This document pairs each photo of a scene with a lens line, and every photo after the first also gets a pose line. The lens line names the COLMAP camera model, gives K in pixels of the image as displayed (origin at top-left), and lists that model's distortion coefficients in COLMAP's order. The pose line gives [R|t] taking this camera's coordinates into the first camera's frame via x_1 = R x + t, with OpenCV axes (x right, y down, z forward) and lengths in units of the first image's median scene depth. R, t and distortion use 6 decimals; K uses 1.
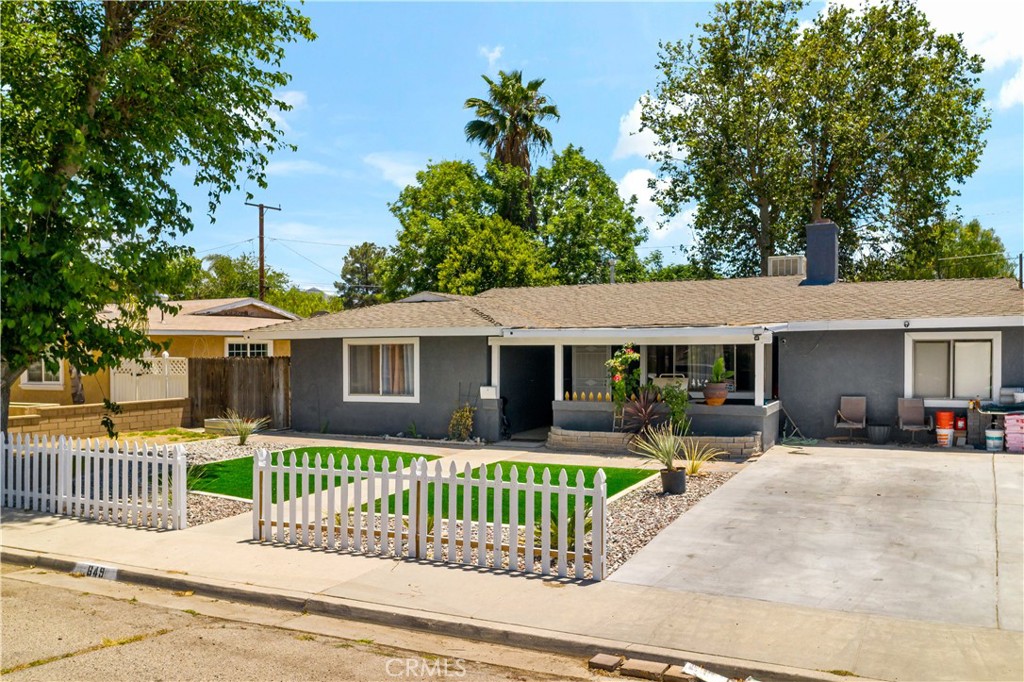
lens RADIAL K [[845.4, 0, 509.8], [0, 845.4, 379.2], [0, 0, 1]] dist [-0.040514, -0.013978]
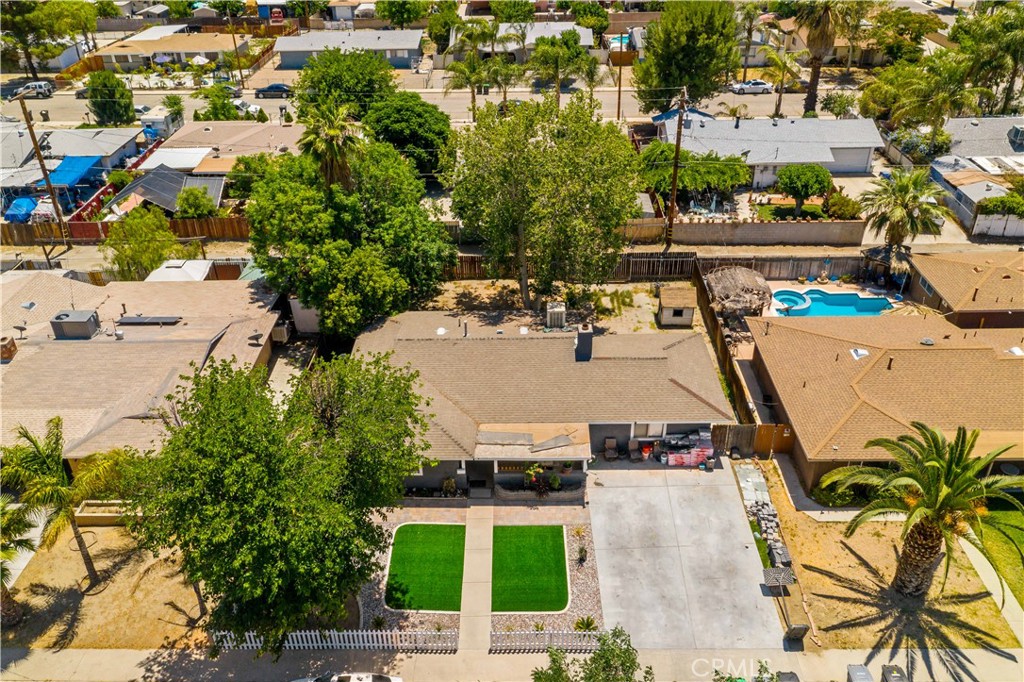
lens RADIAL K [[822.9, 0, 512.0], [0, 822.9, 341.0], [0, 0, 1]] dist [-0.009976, -0.001648]
pose [[0.905879, -0.207105, 0.369447, -0.630112], [0.008158, 0.880661, 0.473677, -1.305020], [-0.423459, -0.426079, 0.799462, -0.598177]]
